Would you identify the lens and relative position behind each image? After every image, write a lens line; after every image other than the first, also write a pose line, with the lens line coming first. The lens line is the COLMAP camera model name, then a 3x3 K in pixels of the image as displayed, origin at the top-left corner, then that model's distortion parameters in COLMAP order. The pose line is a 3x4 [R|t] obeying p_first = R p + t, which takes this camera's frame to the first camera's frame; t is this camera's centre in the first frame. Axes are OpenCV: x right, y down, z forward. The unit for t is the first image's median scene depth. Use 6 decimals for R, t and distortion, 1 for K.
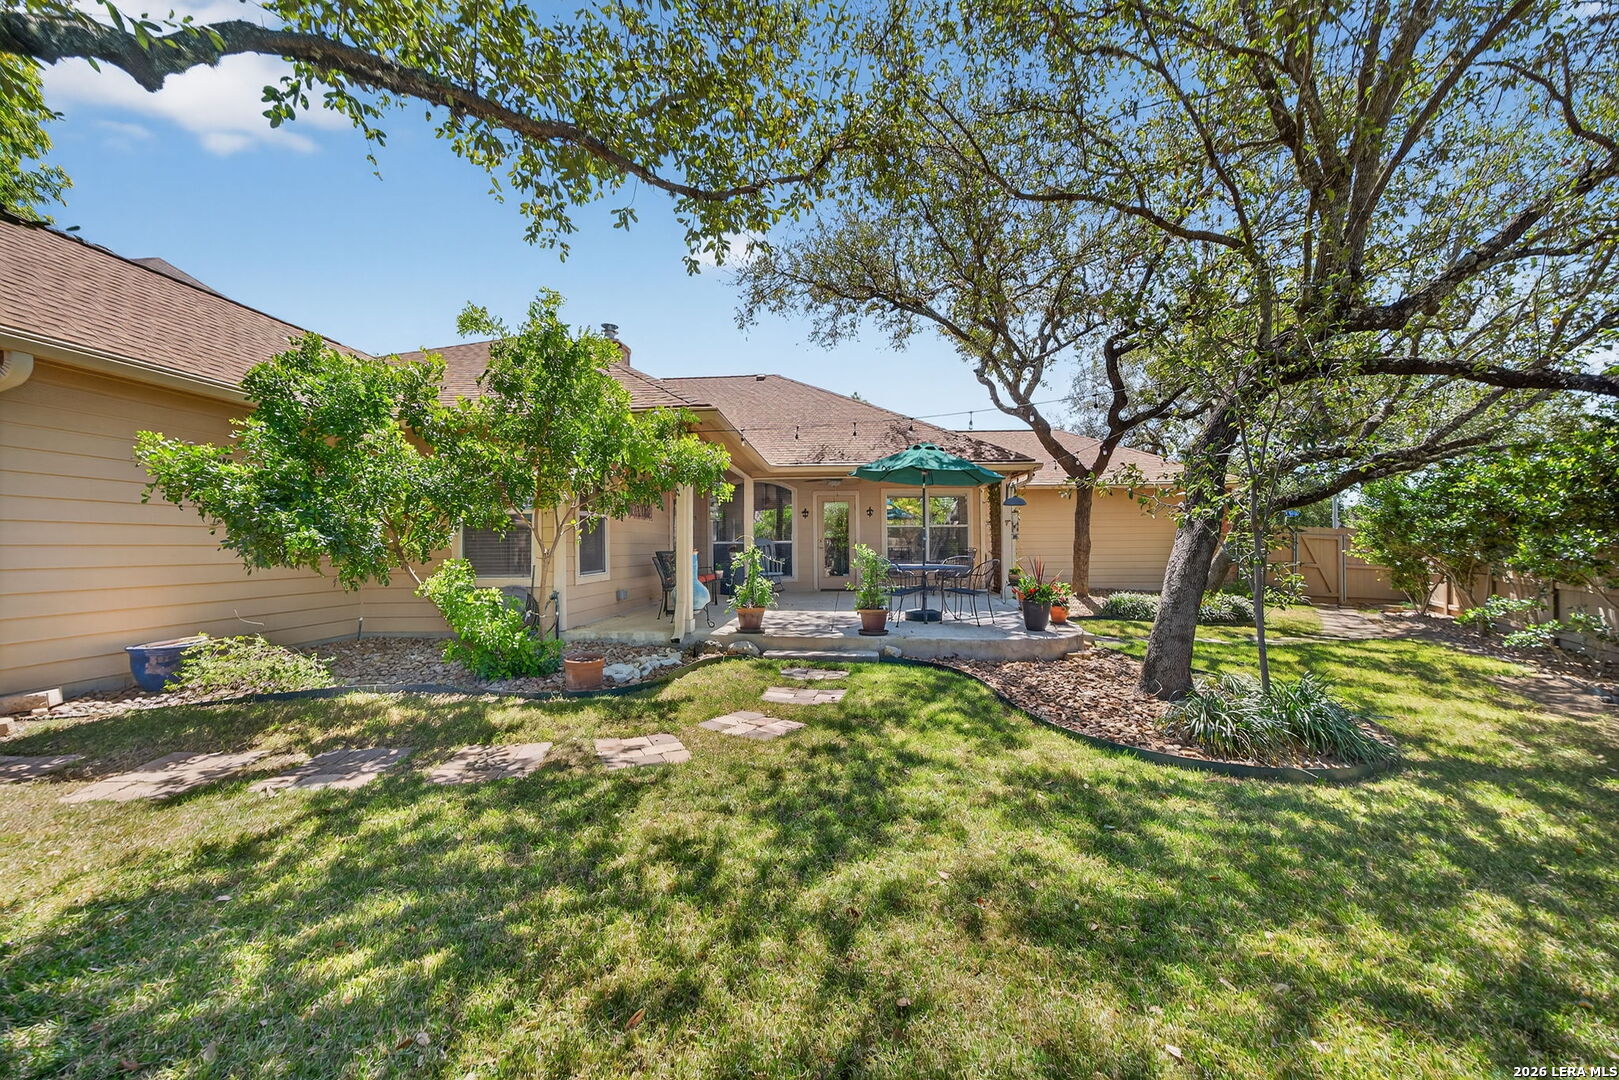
lens RADIAL K [[676.4, 0, 806.9], [0, 676.4, 532.0], [0, 0, 1]] dist [0.003960, 0.000488]
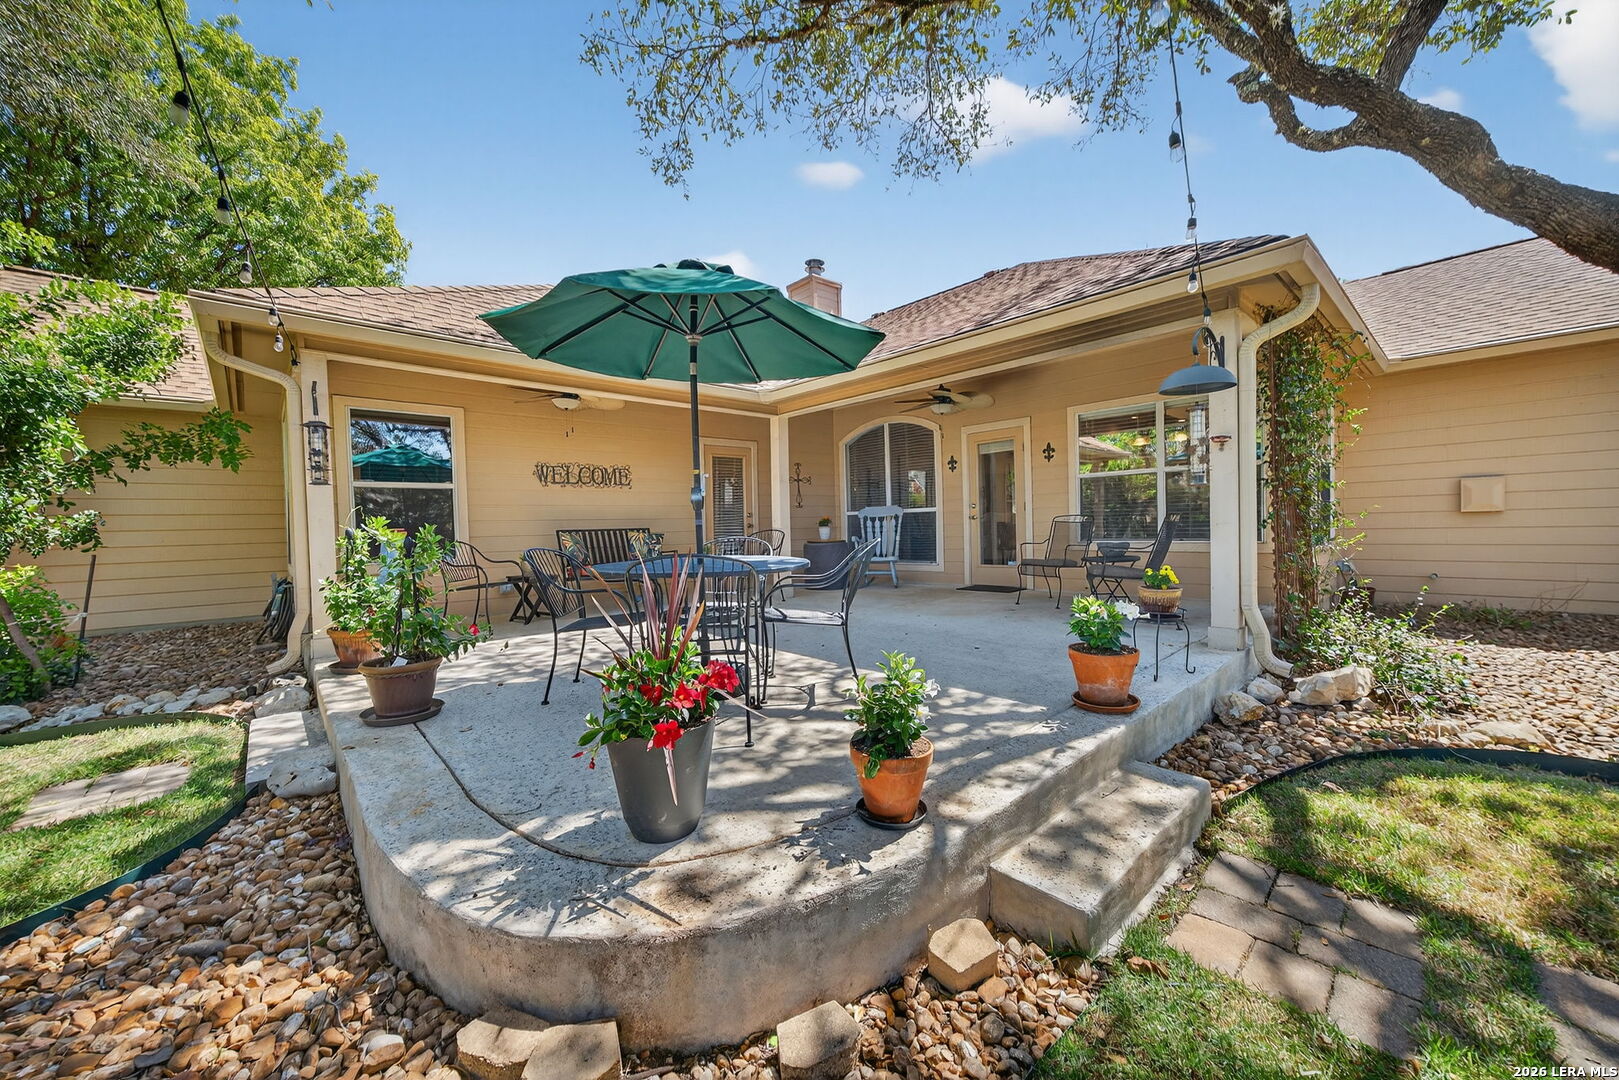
lens RADIAL K [[630.7, 0, 809.5], [0, 630.7, 540.0], [0, 0, 1]] dist [-0.000775, 0.000055]
pose [[0.679534, 0.006010, -0.733619, 1.005798], [0.032822, 0.998716, 0.038584, 0.046105], [0.732909, -0.050298, 0.678464, 1.516665]]
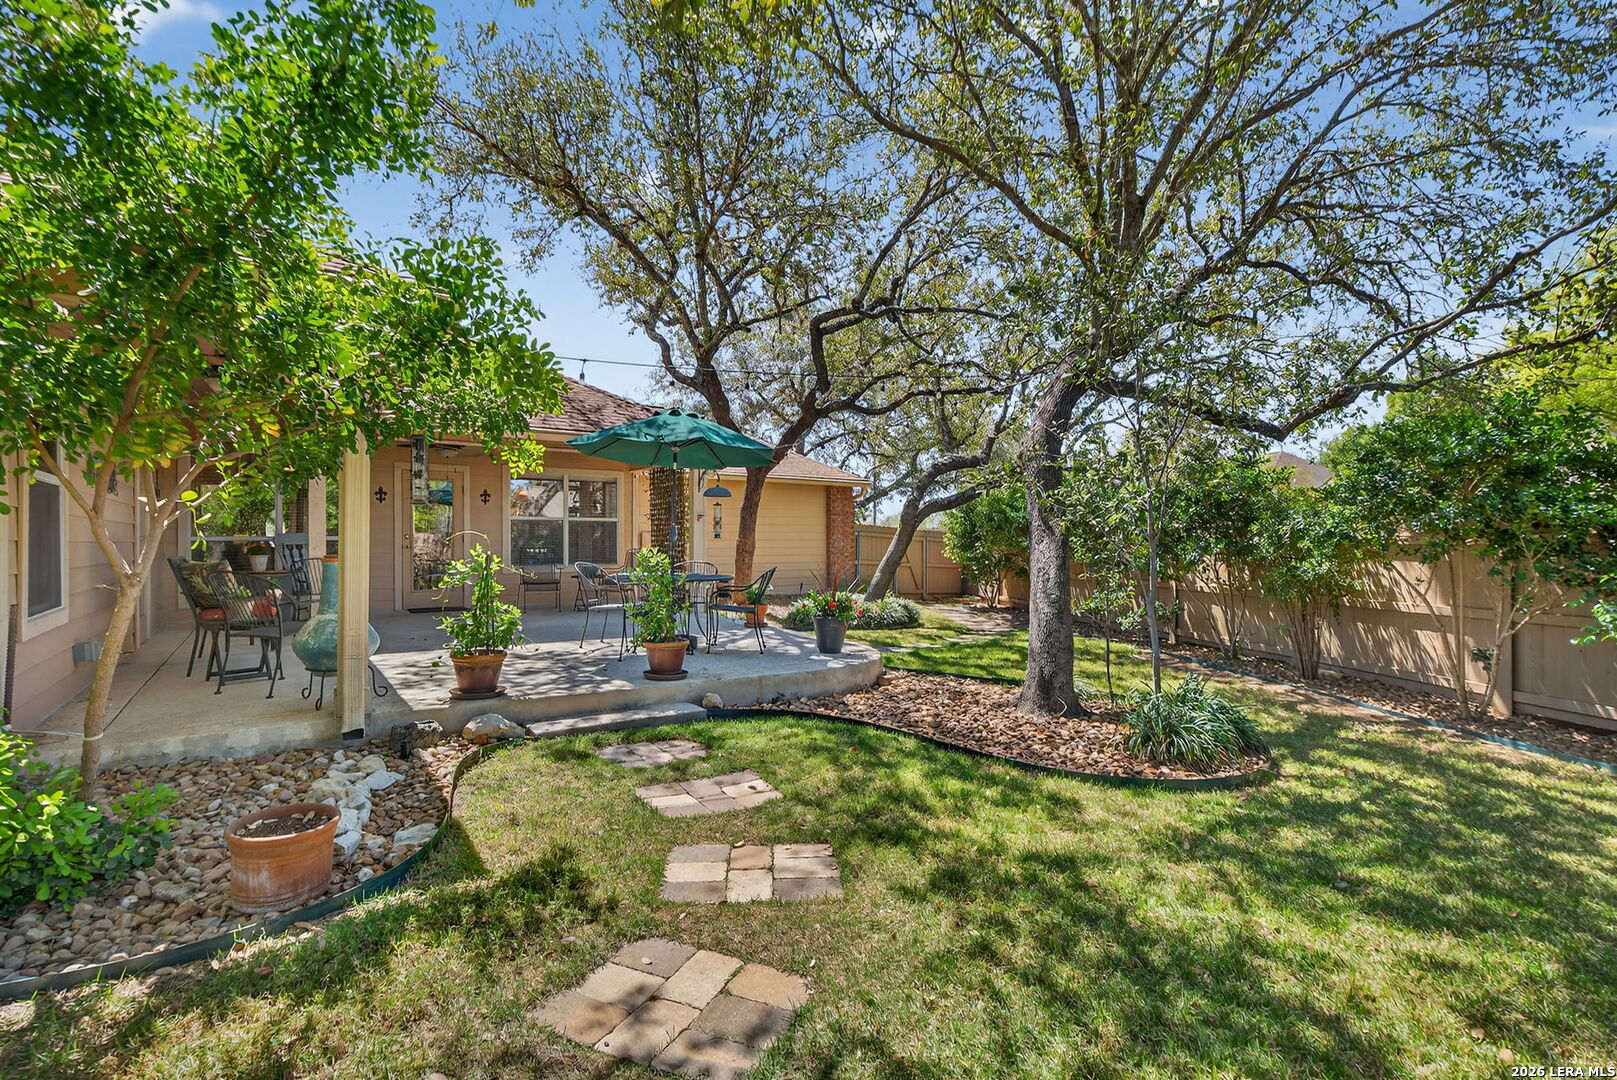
lens RADIAL K [[765.0, 0, 808.5], [0, 765.0, 540.0], [0, 0, 1]] dist [0.000744, 0.000301]
pose [[0.752453, 0.008679, 0.658589, -0.525273], [-0.016649, 0.999844, 0.005845, 0.011689], [-0.658436, -0.015363, 0.752480, 0.572032]]
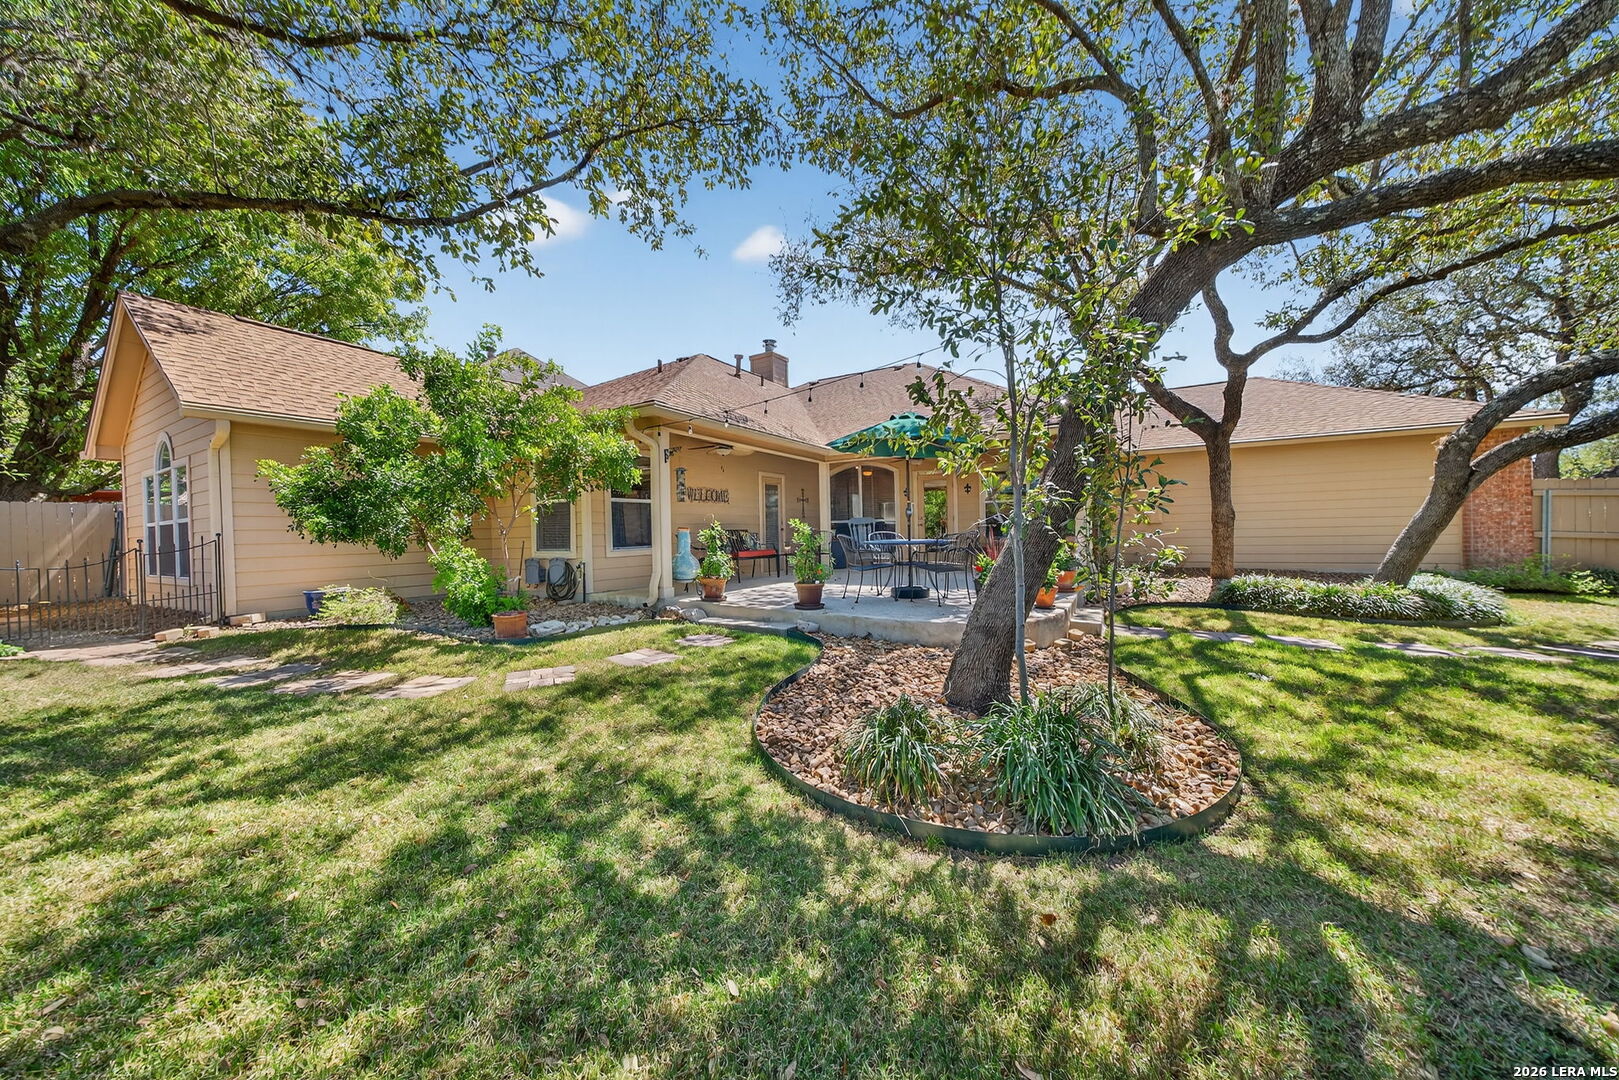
lens RADIAL K [[584.2, 0, 811.2], [0, 584.2, 537.3], [0, 0, 1]] dist [-0.002001, 0.000291]
pose [[0.876609, -0.007645, -0.481143, 0.909937], [0.026144, 0.999154, 0.031757, 0.030511], [0.480493, -0.040417, 0.876067, 0.417067]]
